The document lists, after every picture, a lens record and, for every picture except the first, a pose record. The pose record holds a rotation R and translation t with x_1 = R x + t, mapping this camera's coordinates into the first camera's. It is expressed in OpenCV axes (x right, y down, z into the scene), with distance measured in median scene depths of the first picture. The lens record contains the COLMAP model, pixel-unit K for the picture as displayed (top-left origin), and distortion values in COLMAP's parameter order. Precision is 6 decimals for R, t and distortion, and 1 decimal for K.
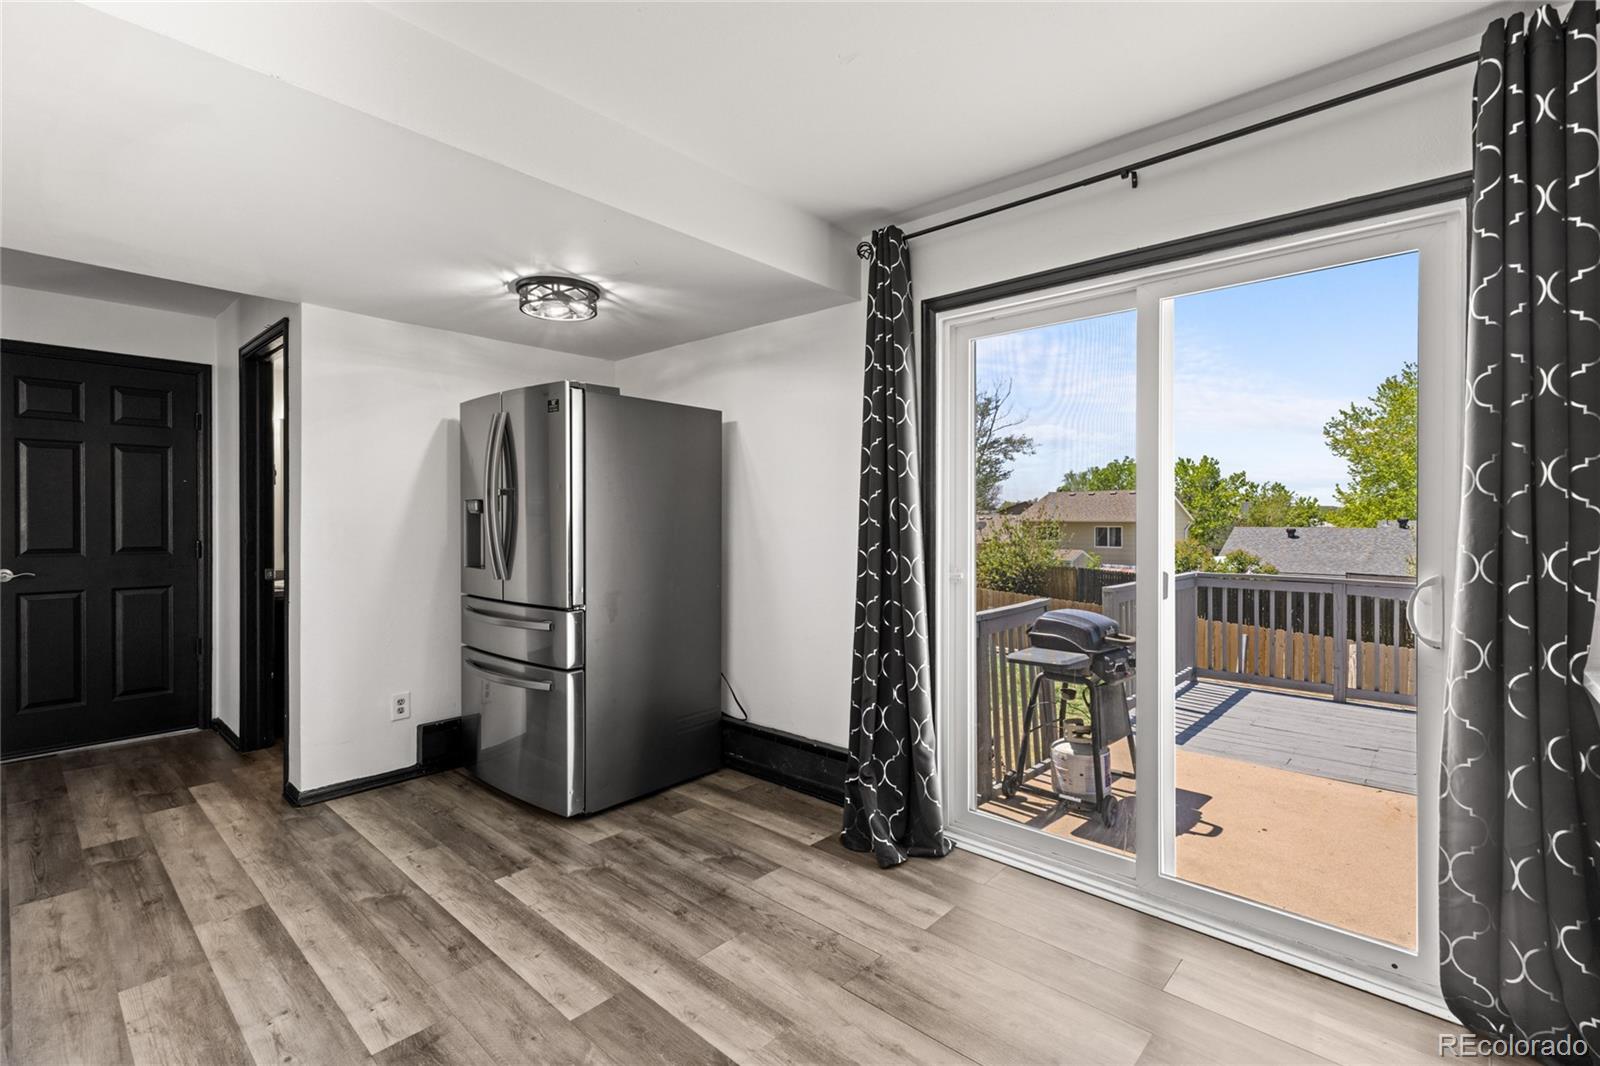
lens RADIAL K [[720.9, 0, 797.6], [0, 720.9, 521.2], [0, 0, 1]] dist [0.002316, 0.000666]
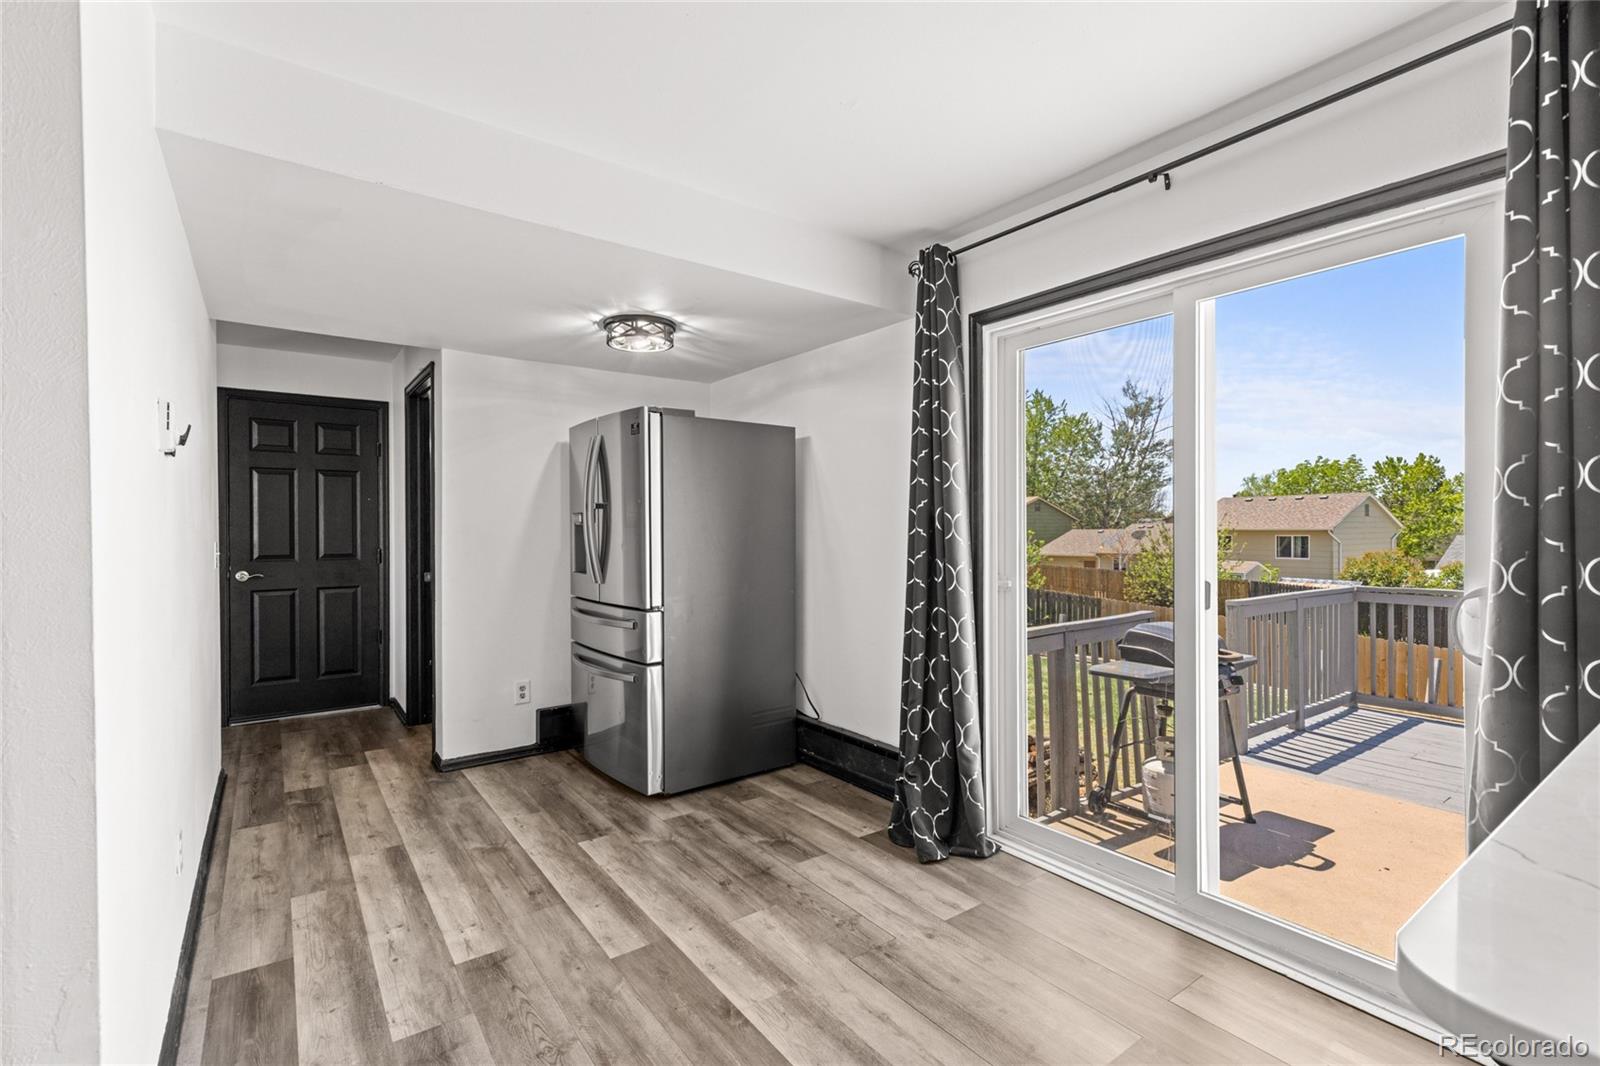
lens RADIAL K [[724.1, 0, 797.2], [0, 724.1, 530.0], [0, 0, 1]] dist [0.002369, 0.000521]
pose [[0.979175, -0.004156, -0.202975, 0.130936], [0.003808, 0.999991, -0.002103, 0.001042], [0.202982, 0.001286, 0.979182, -0.052059]]
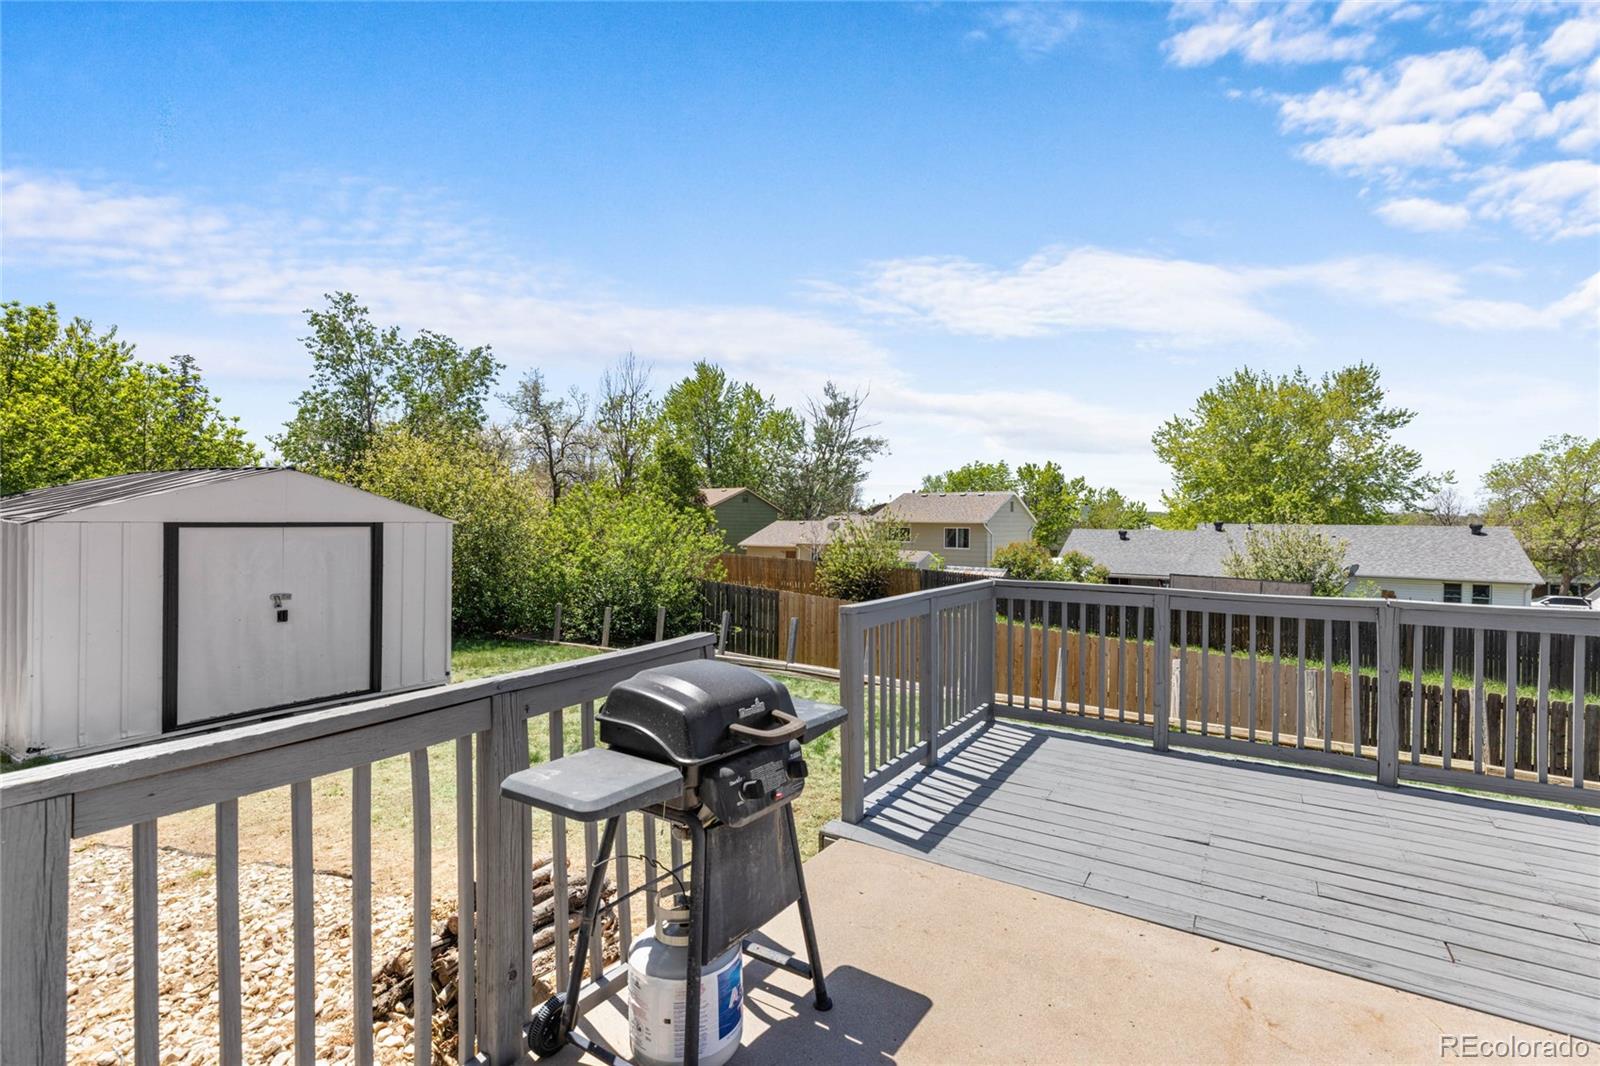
lens RADIAL K [[724.1, 0, 797.2], [0, 724.1, 530.0], [0, 0, 1]] dist [0.002369, 0.000521]
pose [[0.985121, 0.005340, 0.171781, 0.413095], [-0.007057, 0.999931, 0.009383, 0.023291], [-0.171719, -0.010455, 0.985090, 0.487390]]
